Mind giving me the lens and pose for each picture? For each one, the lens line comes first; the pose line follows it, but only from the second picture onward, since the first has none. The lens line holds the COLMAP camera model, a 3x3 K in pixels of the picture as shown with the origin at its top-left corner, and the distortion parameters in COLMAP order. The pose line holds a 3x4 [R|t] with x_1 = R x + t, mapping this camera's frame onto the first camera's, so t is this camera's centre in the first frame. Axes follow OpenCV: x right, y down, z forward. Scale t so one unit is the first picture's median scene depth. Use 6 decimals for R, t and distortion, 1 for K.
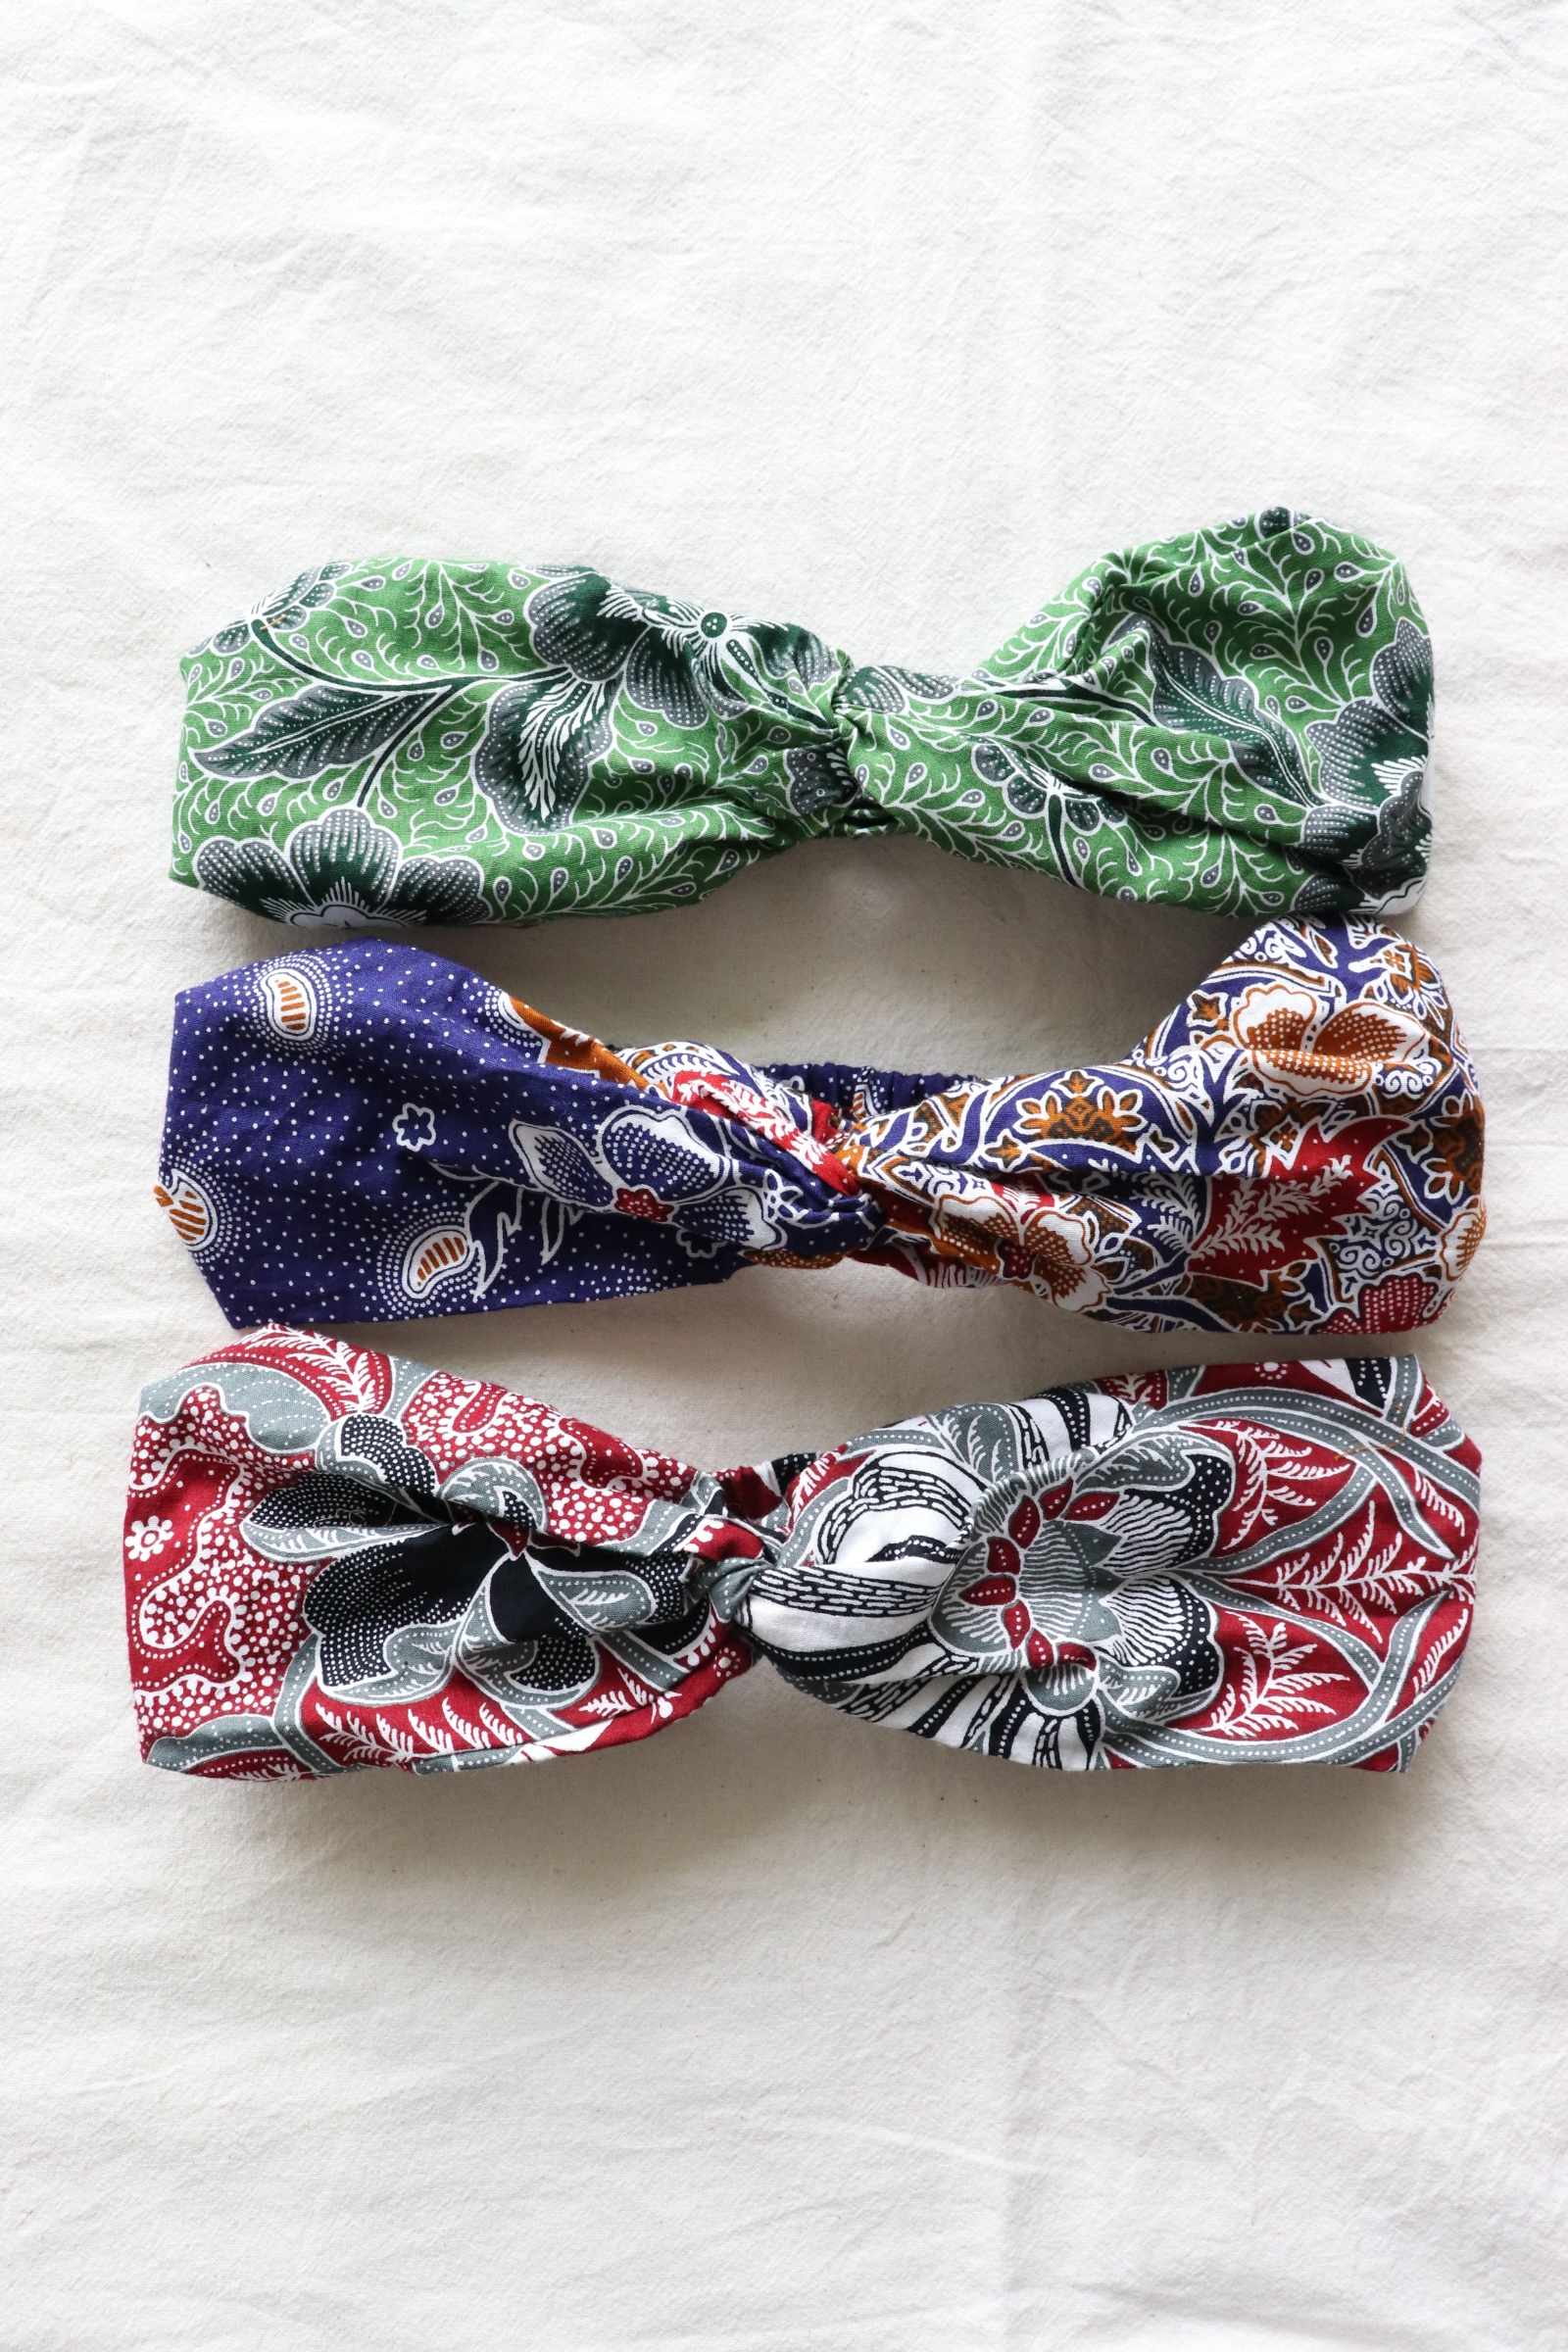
lens RADIAL K [[2105.7, 0, 852.0], [0, 2105.7, 1196.2], [0, 0, 1]] dist [-0.145618, 0.114555]
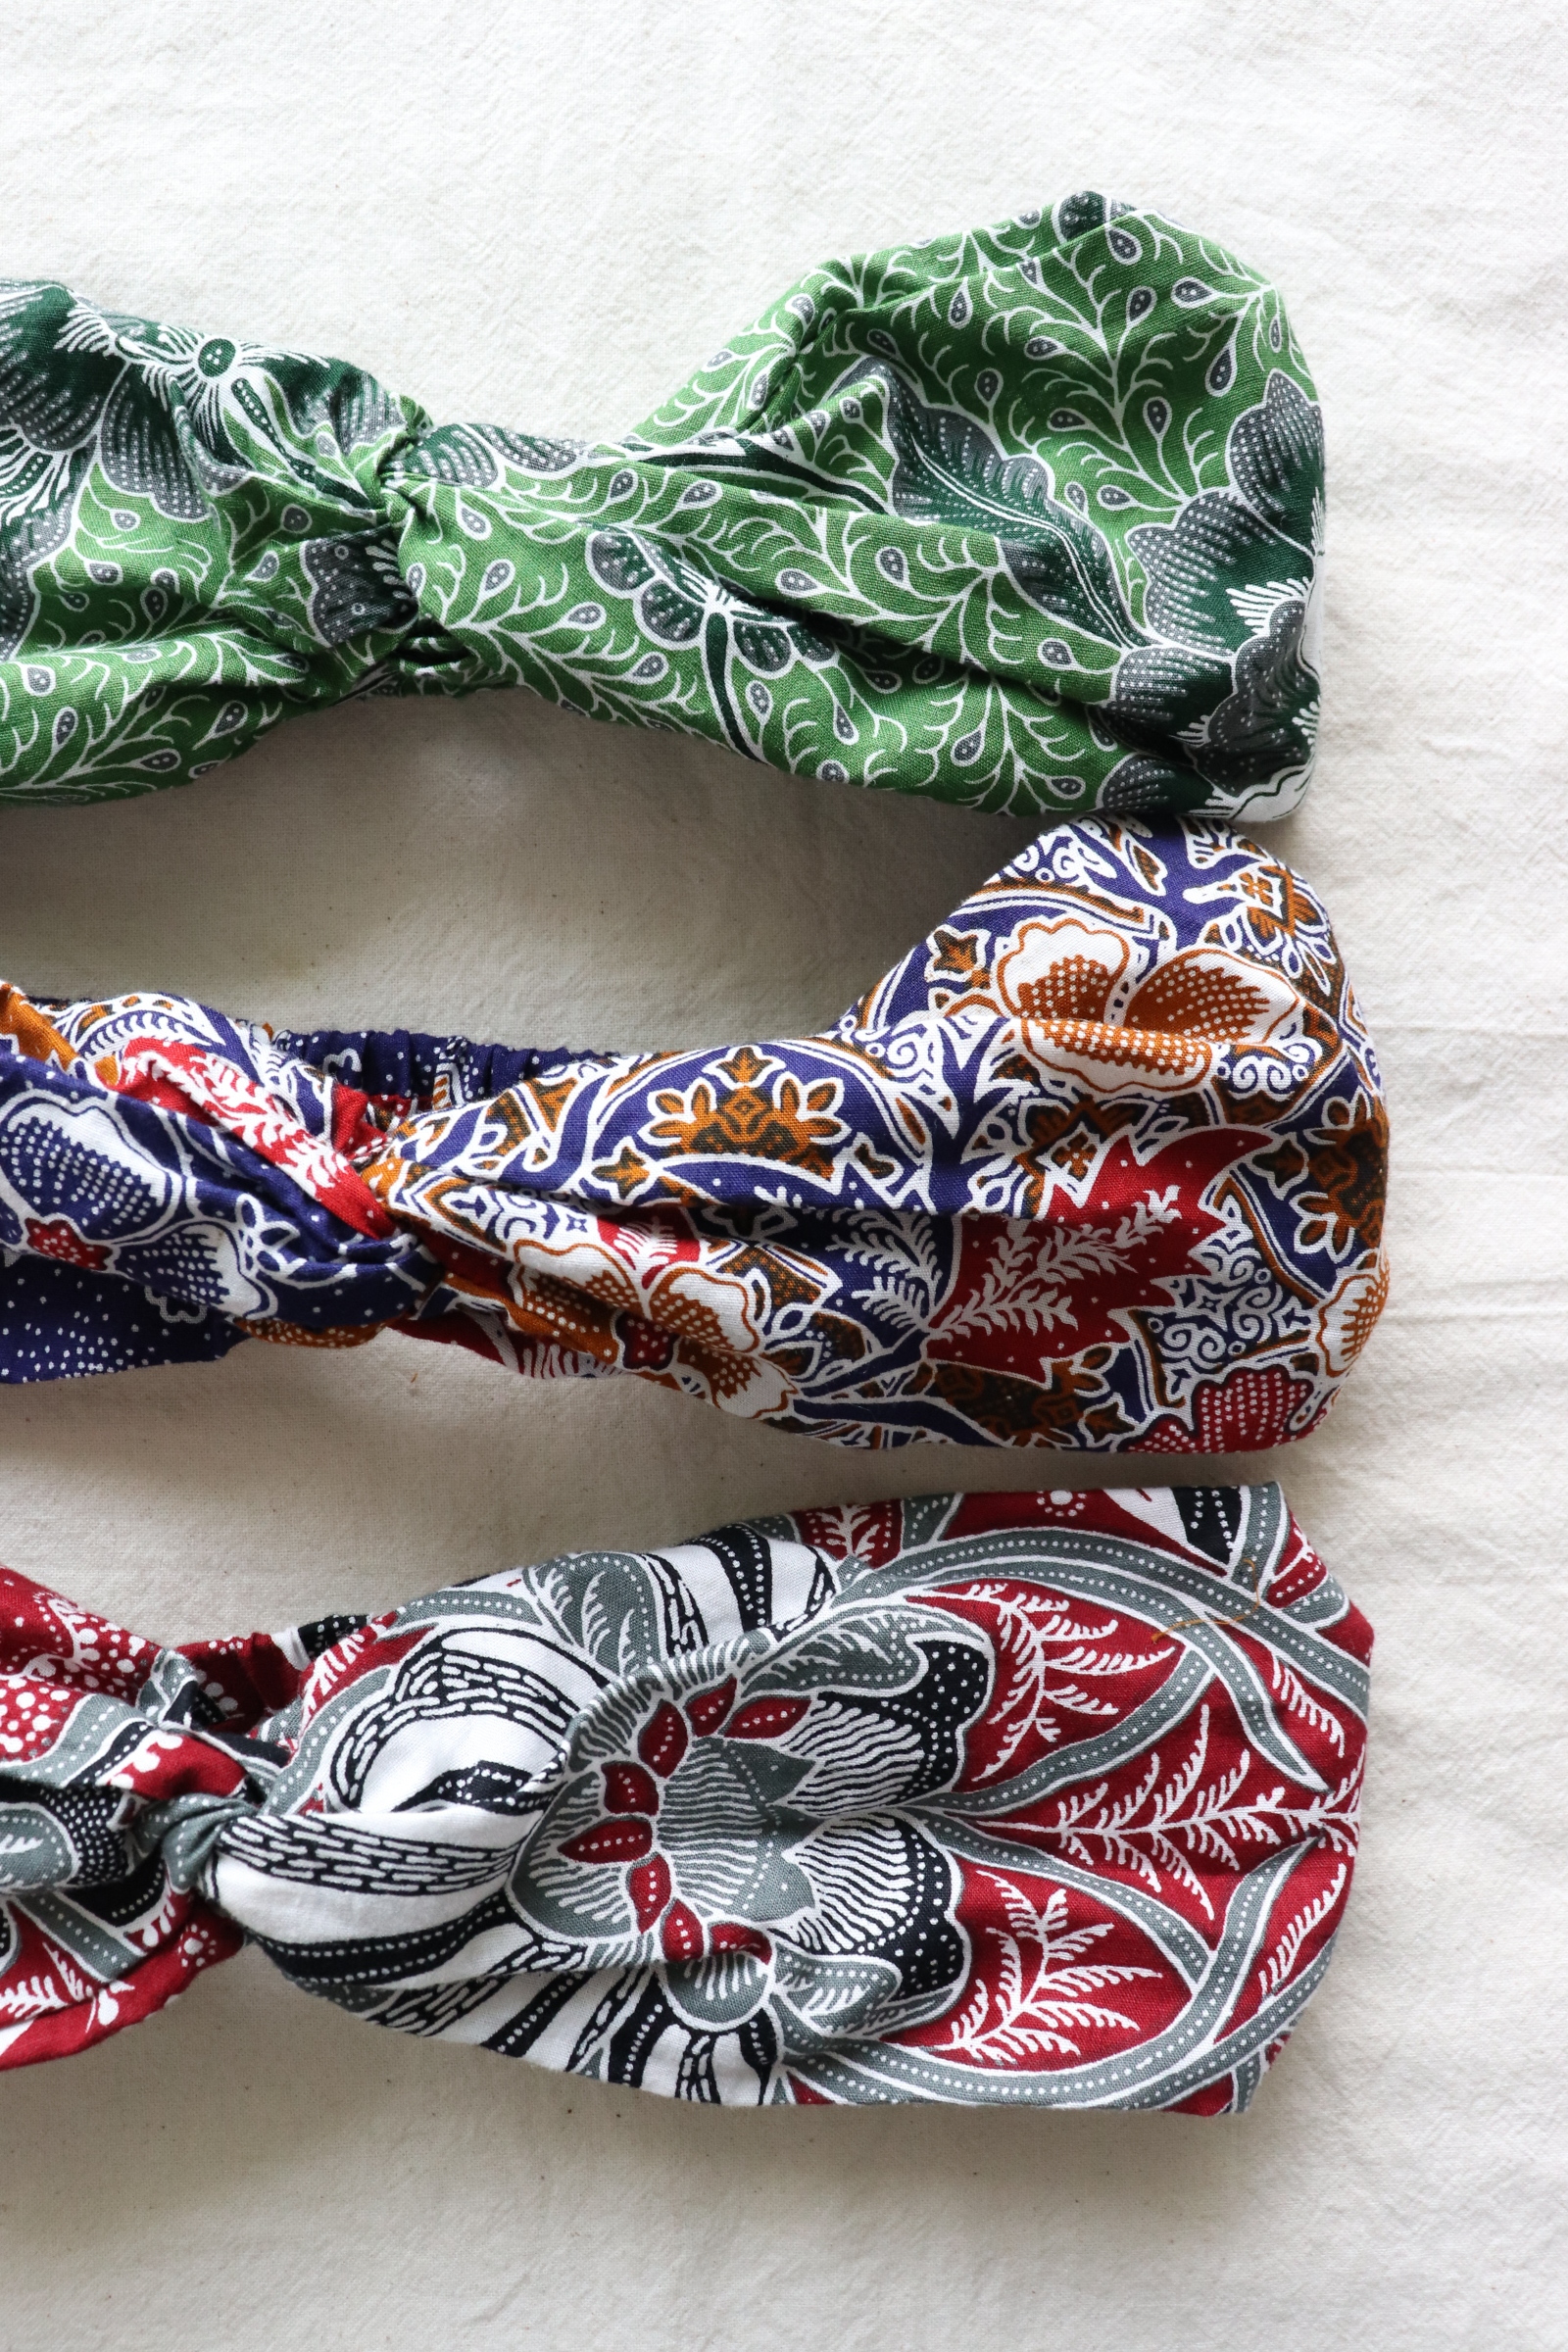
lens RADIAL K [[2166.0, 0, 799.9], [0, 2166.0, 1200.3], [0, 0, 1]] dist [-0.165621, 0.160848]
pose [[0.999736, 0.019320, 0.012401, 0.112466], [-0.019398, 0.999793, 0.006151, -0.016909], [-0.012280, -0.006390, 0.999904, 0.331883]]
